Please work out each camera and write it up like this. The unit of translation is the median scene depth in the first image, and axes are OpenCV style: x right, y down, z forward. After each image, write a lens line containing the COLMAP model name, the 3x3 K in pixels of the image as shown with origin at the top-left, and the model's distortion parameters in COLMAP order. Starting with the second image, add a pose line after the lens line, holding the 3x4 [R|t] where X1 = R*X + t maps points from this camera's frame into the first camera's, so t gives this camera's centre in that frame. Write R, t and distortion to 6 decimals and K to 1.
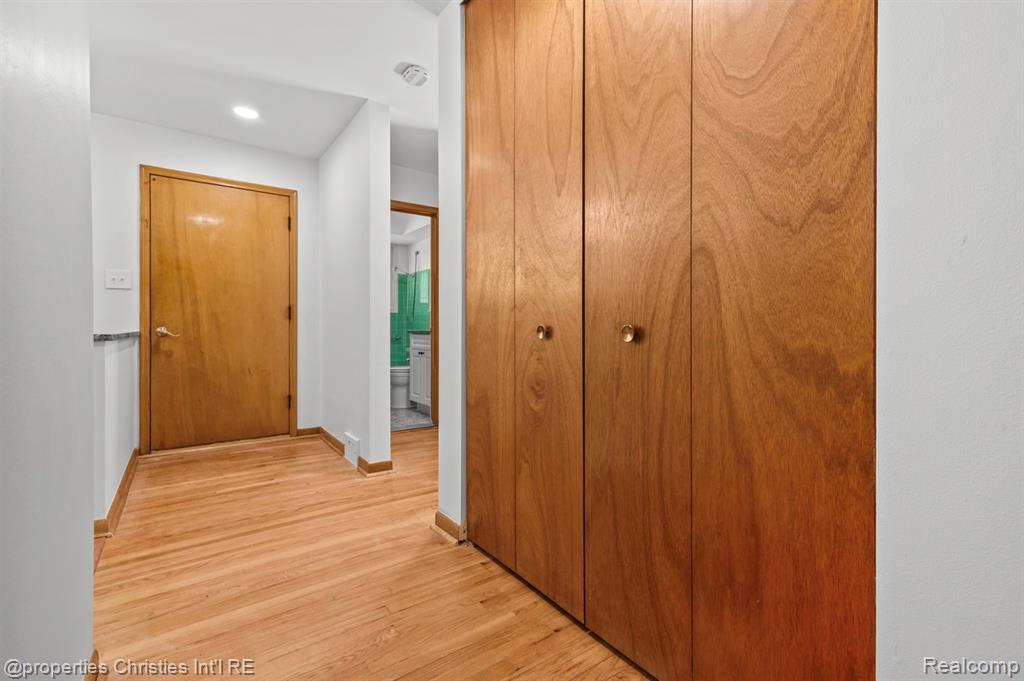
lens RADIAL K [[469.2, 0, 516.1], [0, 469.2, 329.2], [0, 0, 1]] dist [0.011239, -0.000282]
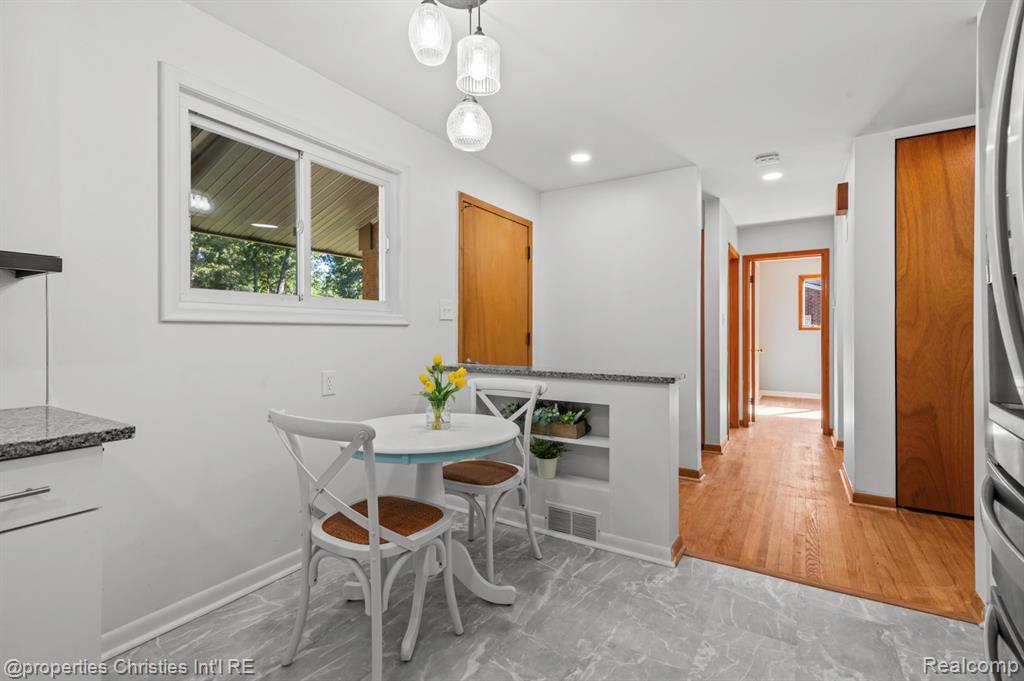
lens RADIAL K [[471.4, 0, 523.9], [0, 471.4, 339.1], [0, 0, 1]] dist [0.009805, -0.000121]
pose [[0.924395, -0.005727, 0.381392, -1.021234], [0.003150, 0.999968, 0.007379, -0.050953], [-0.381422, -0.005620, 0.924384, 0.053661]]
